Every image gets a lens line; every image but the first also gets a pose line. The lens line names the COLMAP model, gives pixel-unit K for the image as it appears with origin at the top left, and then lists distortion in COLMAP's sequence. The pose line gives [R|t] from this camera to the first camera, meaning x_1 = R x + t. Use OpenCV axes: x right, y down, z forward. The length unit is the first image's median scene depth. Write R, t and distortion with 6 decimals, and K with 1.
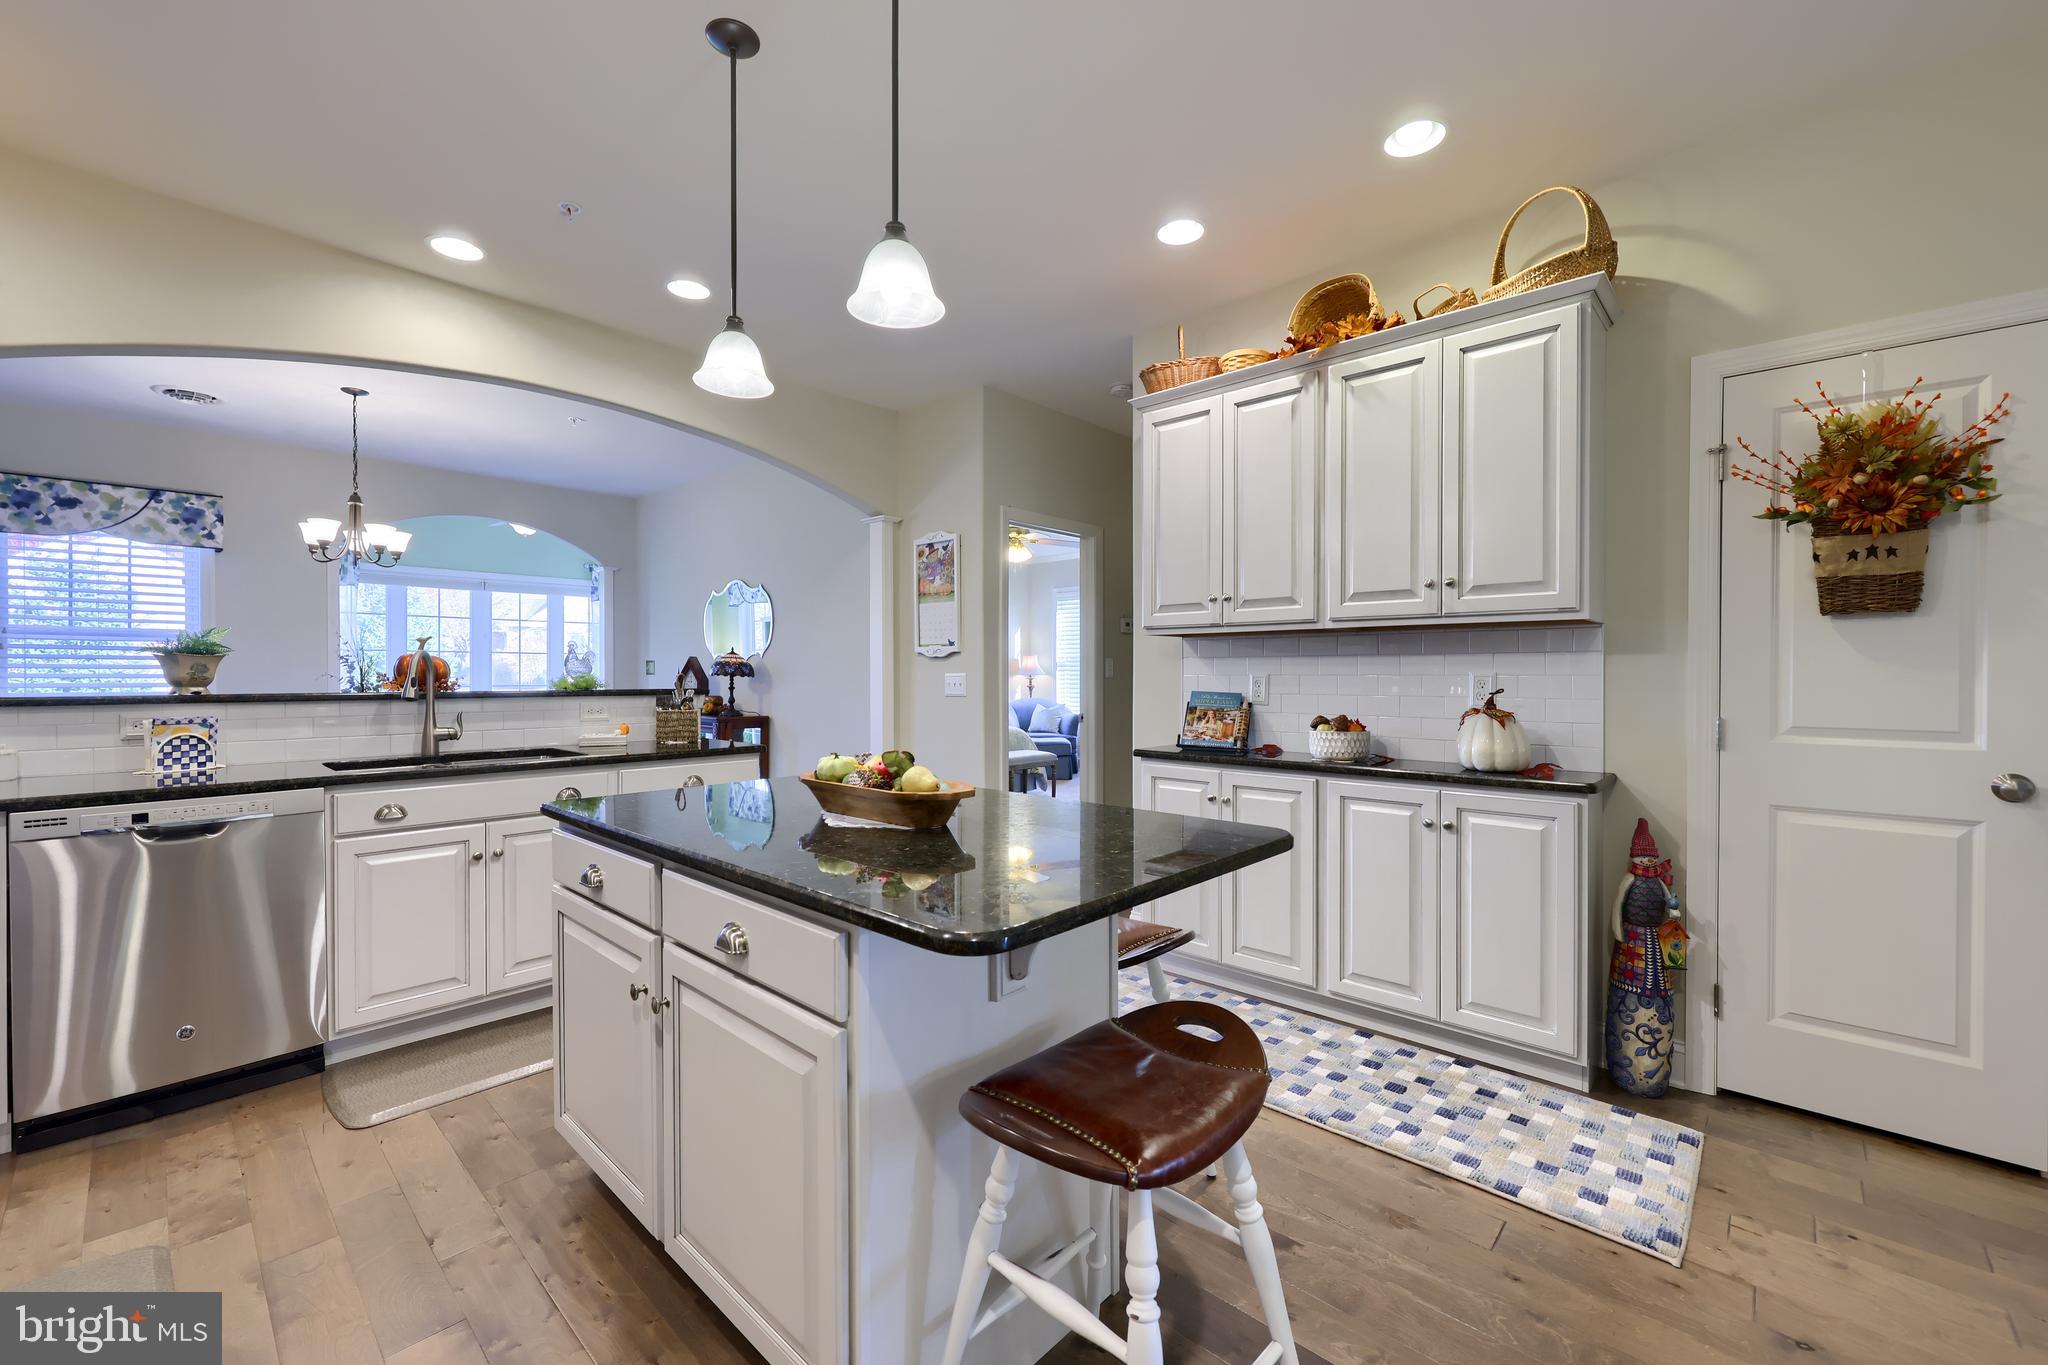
lens RADIAL K [[826.6, 0, 1025.6], [0, 826.6, 683.8], [0, 0, 1]] dist [0.000198, -0.000317]
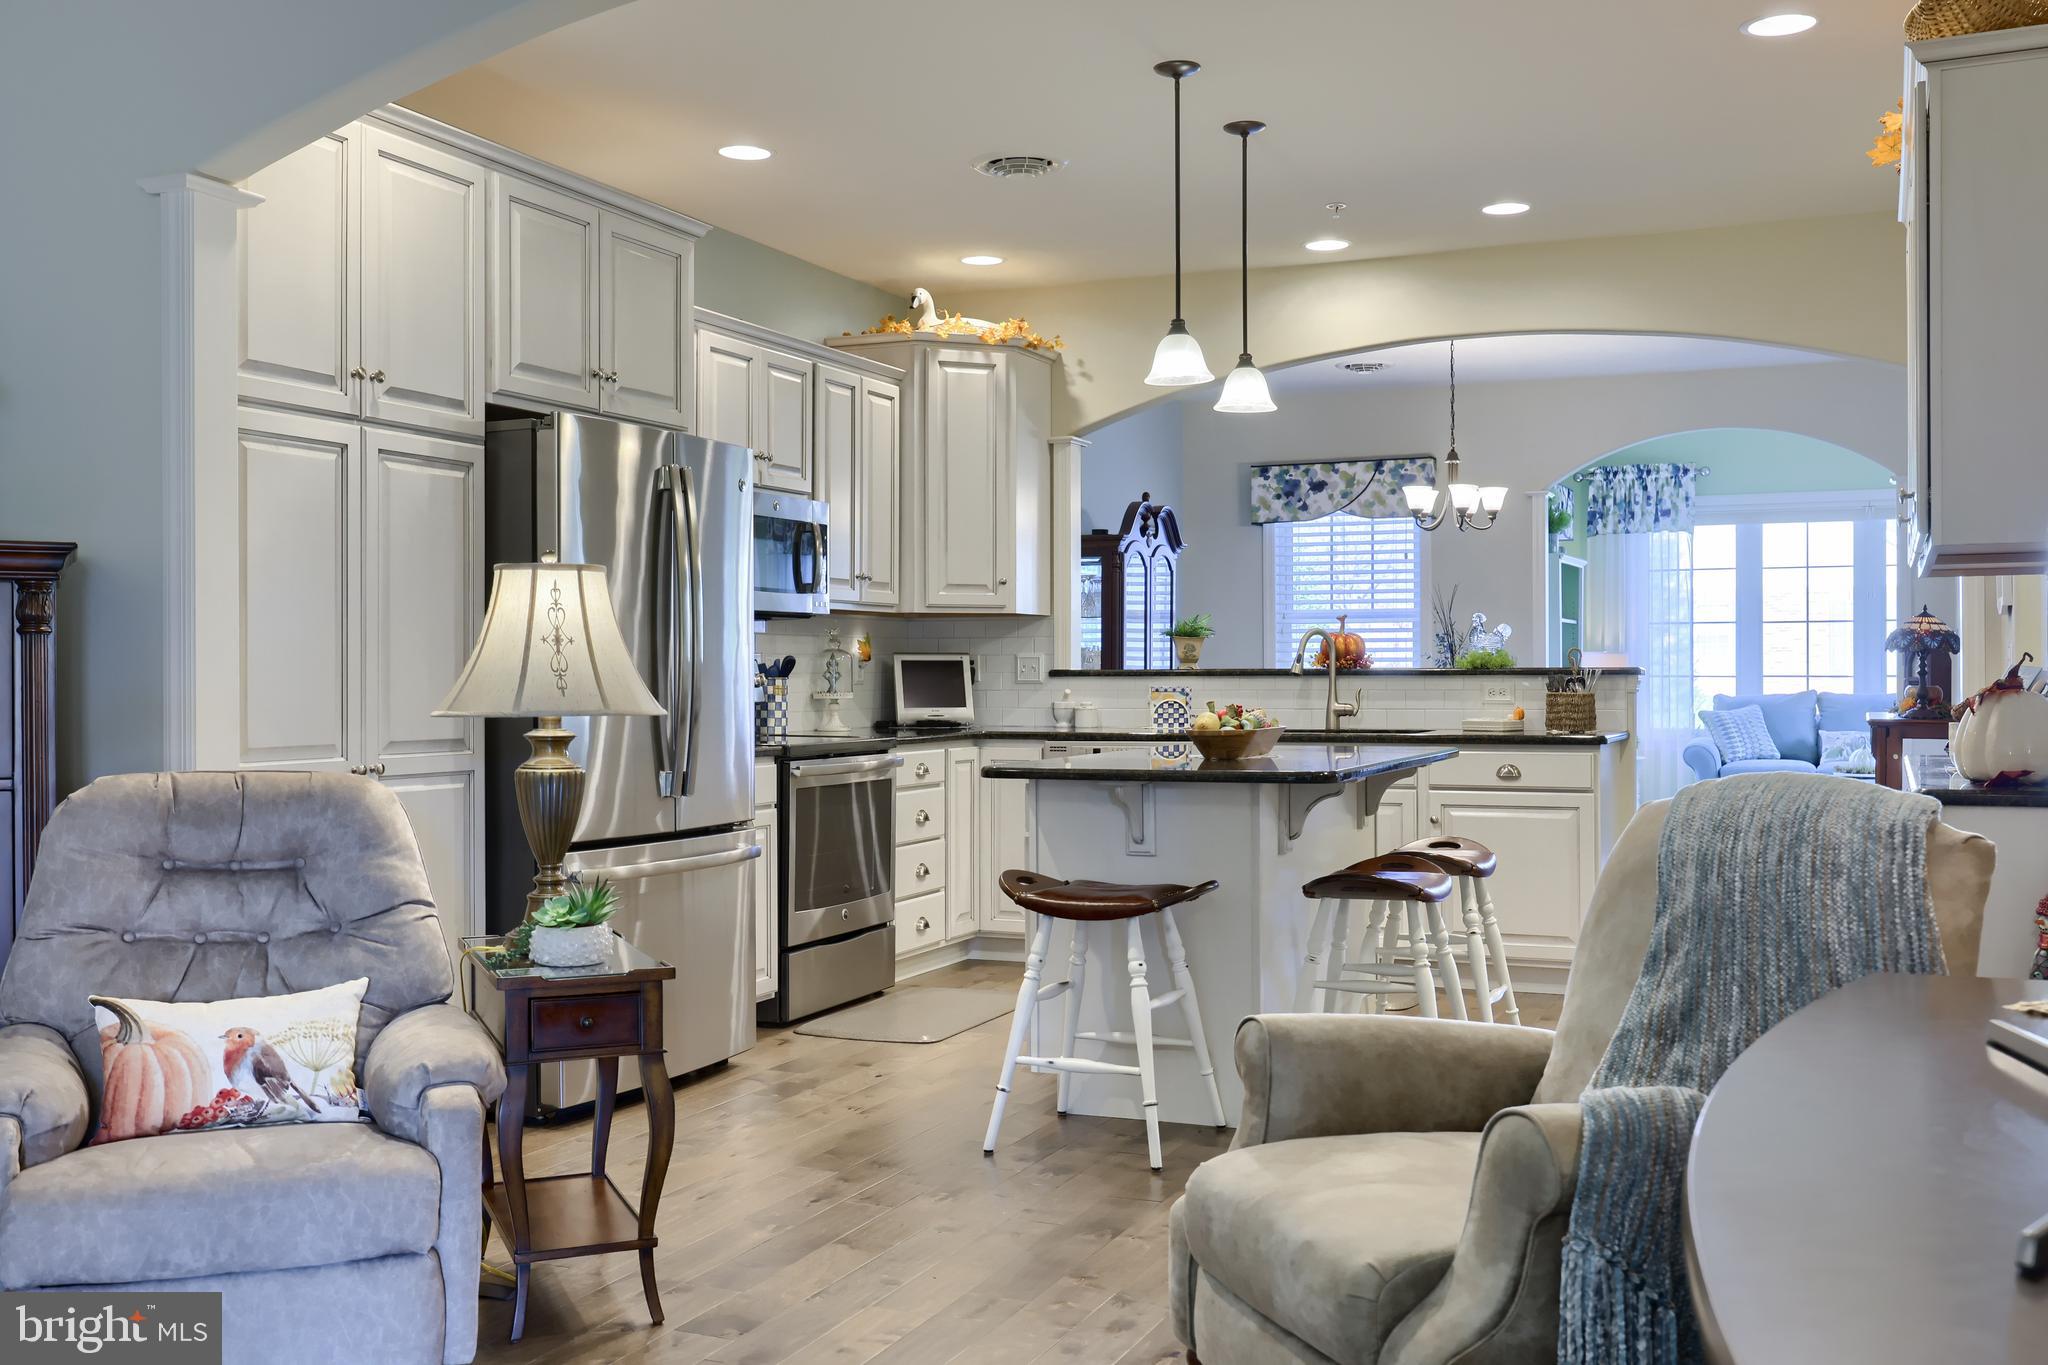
lens RADIAL K [[1965.2, 0, 1042.9], [0, 1965.2, 677.3], [0, 0, 1]] dist [0.007333, 0.000000]
pose [[0.337560, 0.000240, -0.941304, 1.353901], [-0.007424, 0.999970, -0.002408, 0.027355], [0.941275, 0.007801, 0.337551, -0.155118]]
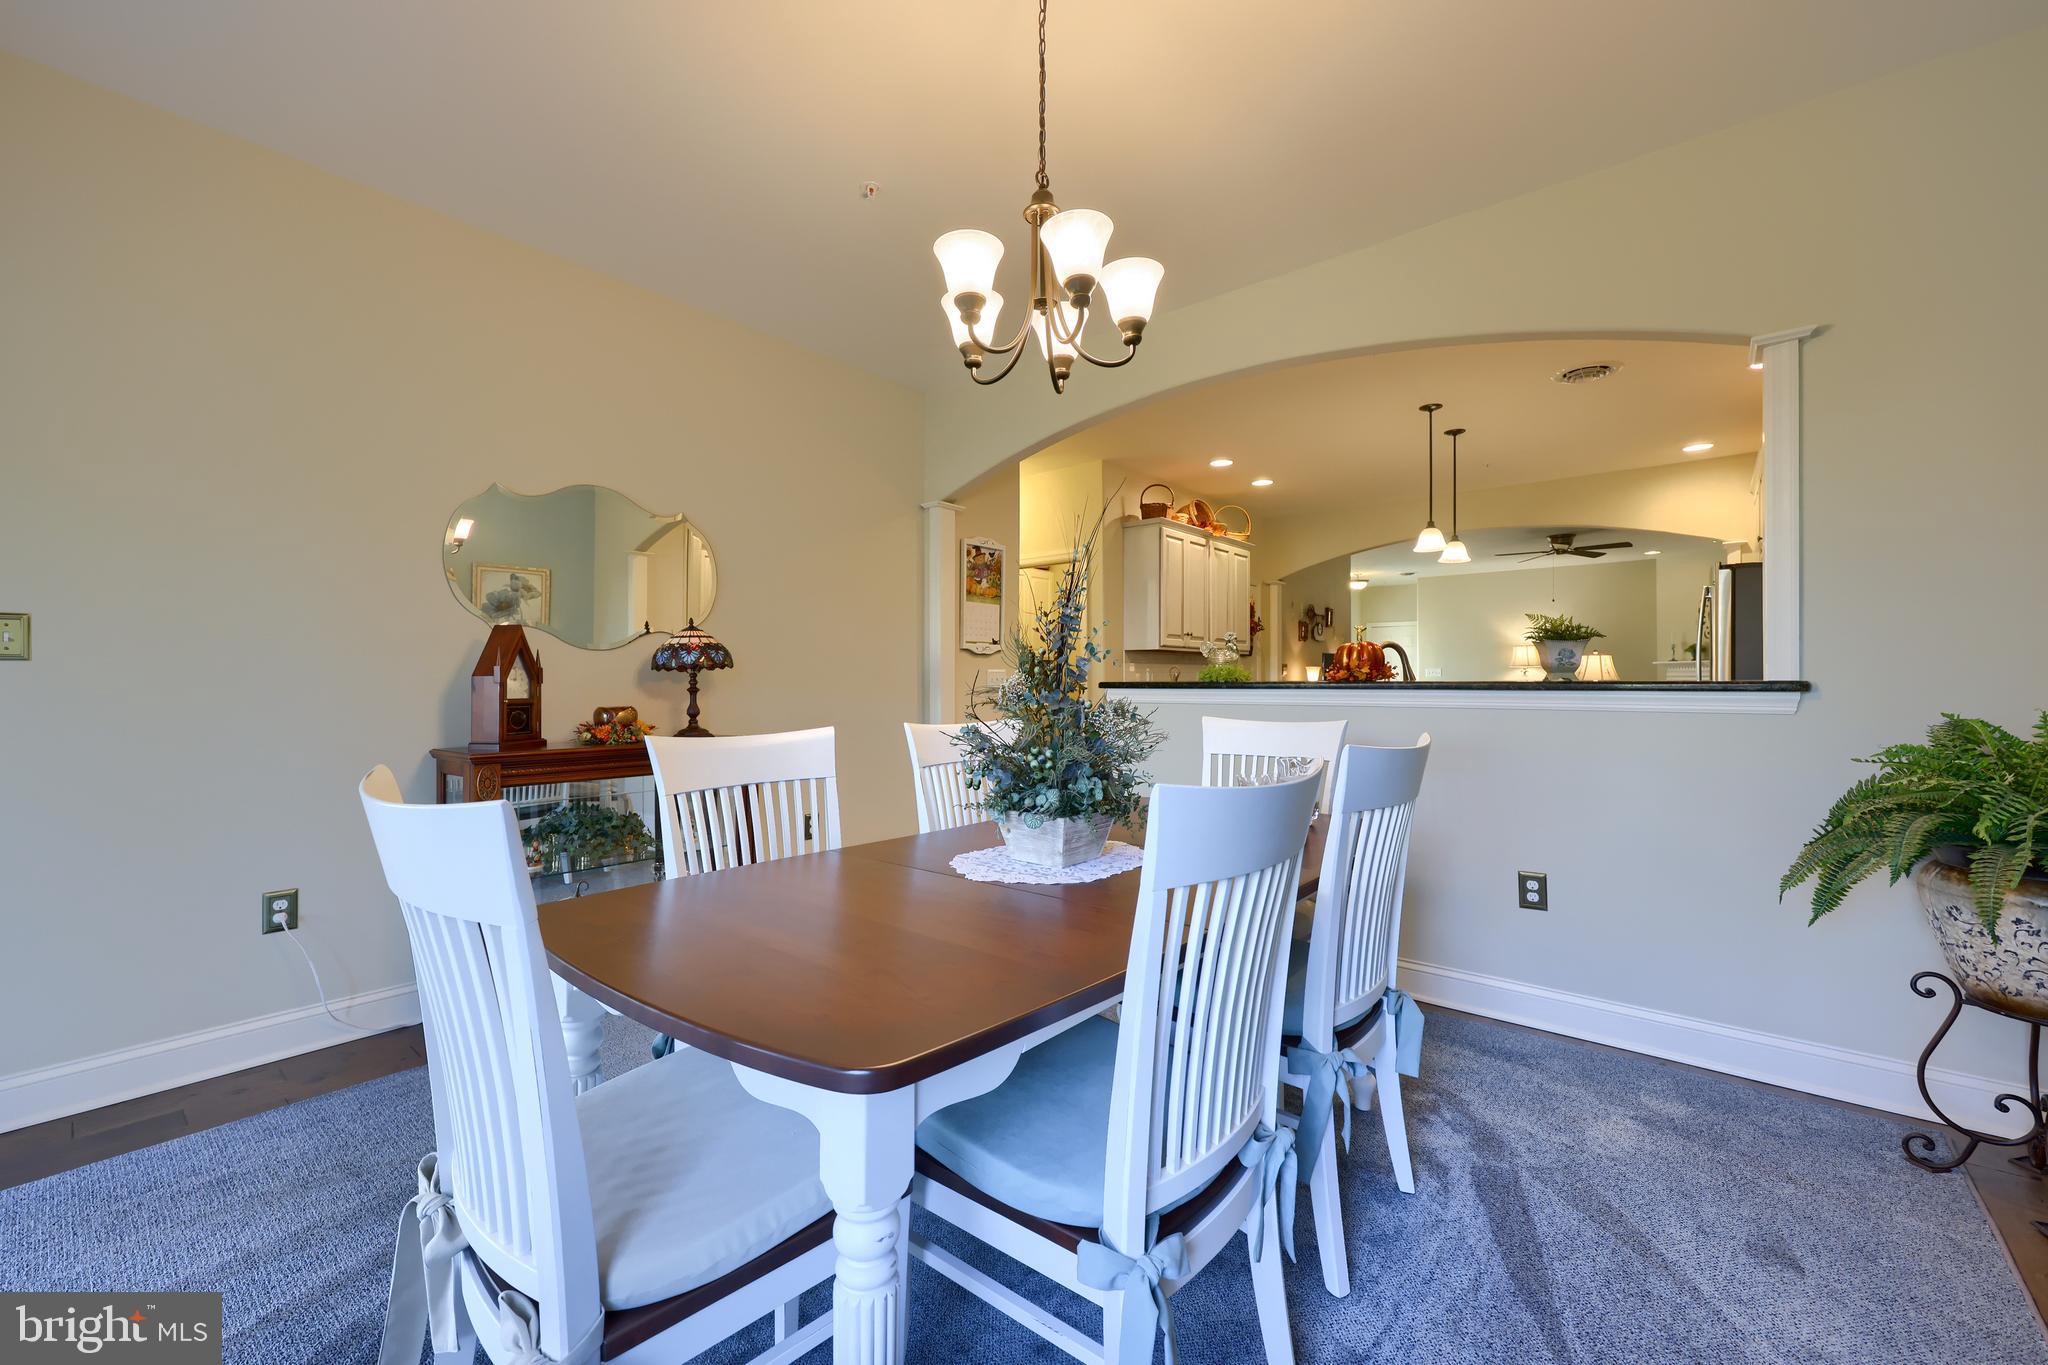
lens RADIAL K [[826.6, 0, 1019.0], [0, 826.6, 675.8], [0, 0, 1]] dist [0.000198, -0.000317]
pose [[-0.048993, 0.005682, 0.998783, -1.634038], [0.015201, 0.999872, -0.004943, 0.002162], [-0.998683, 0.014940, -0.049073, 1.399133]]
